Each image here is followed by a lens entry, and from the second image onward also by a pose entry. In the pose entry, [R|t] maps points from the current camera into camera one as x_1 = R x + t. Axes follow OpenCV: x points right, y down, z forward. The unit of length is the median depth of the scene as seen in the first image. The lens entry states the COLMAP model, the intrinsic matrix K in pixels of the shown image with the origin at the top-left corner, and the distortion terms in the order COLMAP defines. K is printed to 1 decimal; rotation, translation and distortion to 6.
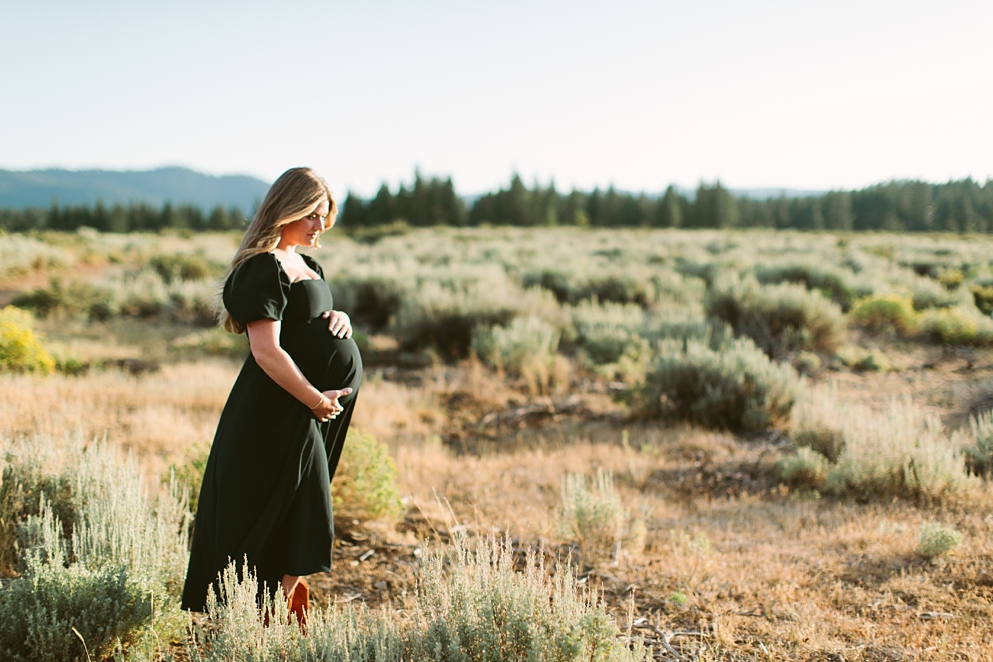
lens RADIAL K [[1408.7, 0, 501.6], [0, 1408.7, 324.3], [0, 0, 1]] dist [0.038016, 0.000000]
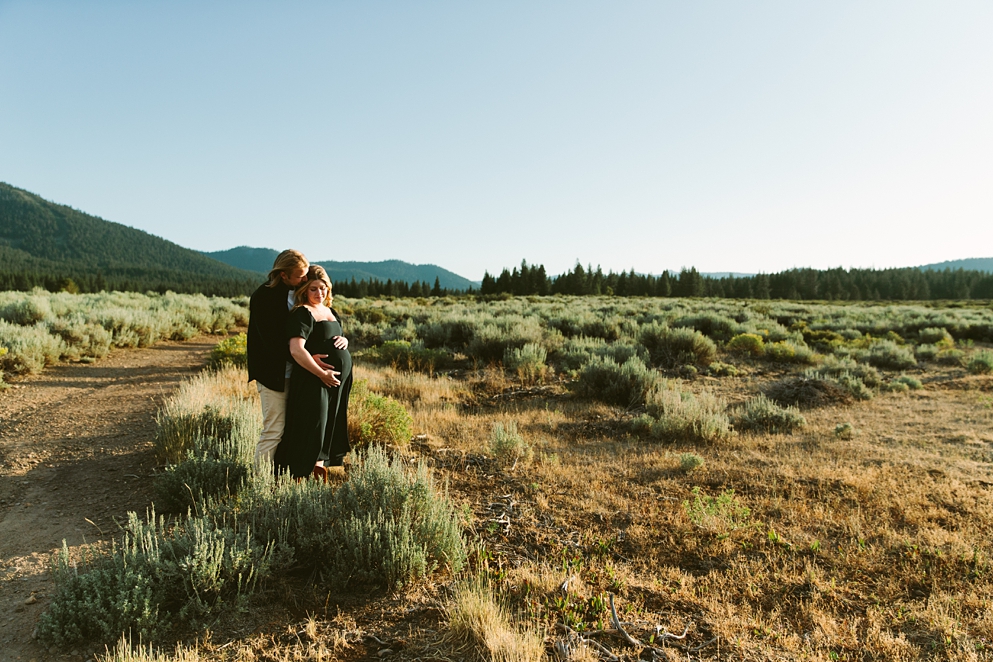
lens RADIAL K [[783.9, 0, 496.7], [0, 783.9, 329.9], [0, 0, 1]] dist [0.033348, -0.018240]
pose [[0.995169, 0.008659, -0.097794, 0.063828], [-0.010918, 0.999685, -0.022589, 0.001062], [0.097568, 0.023548, 0.994950, -0.032866]]
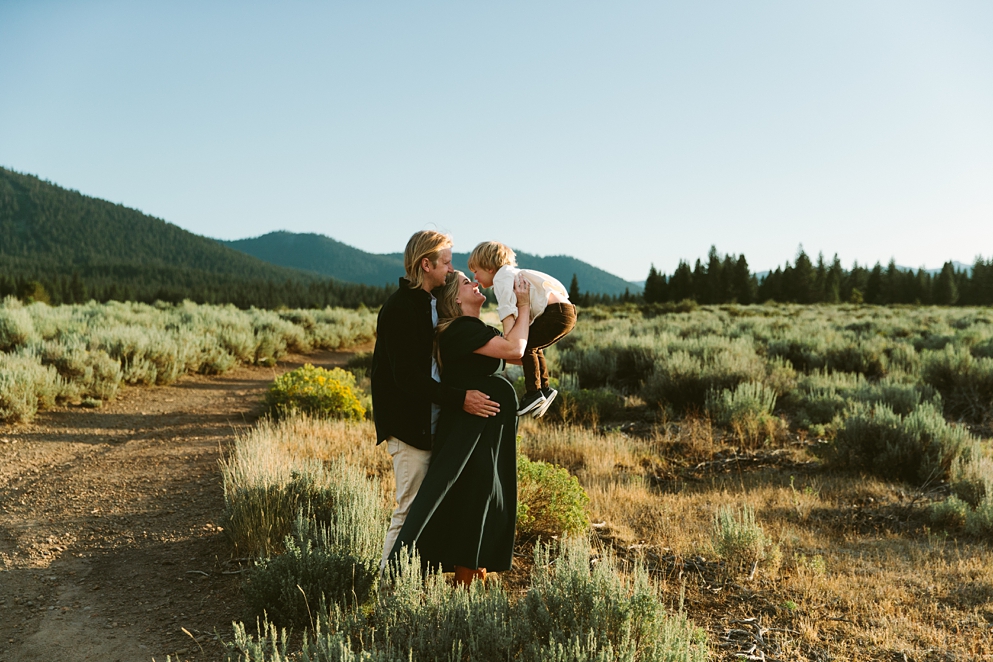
lens RADIAL K [[1236.3, 0, 502.4], [0, 1236.3, 335.7], [0, 0, 1]] dist [0.011889, 0.000000]
pose [[0.973422, 0.006551, -0.228925, 0.045529], [-0.015929, 0.999107, -0.039145, 0.000471], [0.228464, 0.041751, 0.972657, -0.049637]]
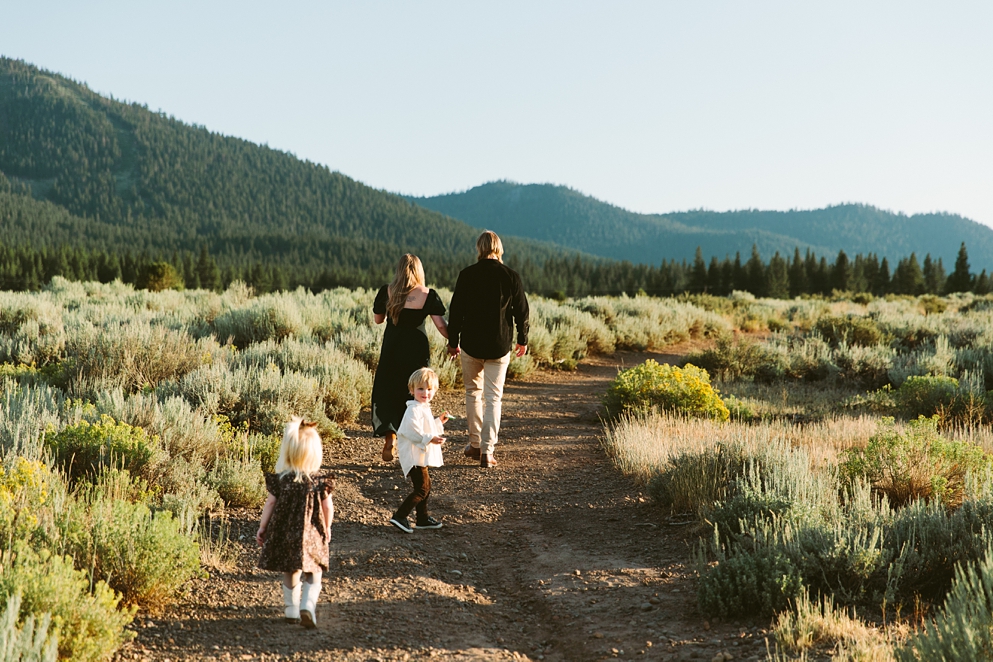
lens RADIAL K [[1935.2, 0, 495.4], [0, 1935.2, 330.0], [0, 0, 1]] dist [0.035927, 0.000000]
pose [[0.917639, 0.003368, -0.397401, 0.086641], [-0.021760, 0.998890, -0.041781, 0.022655], [0.396819, 0.046987, 0.916693, -0.344172]]
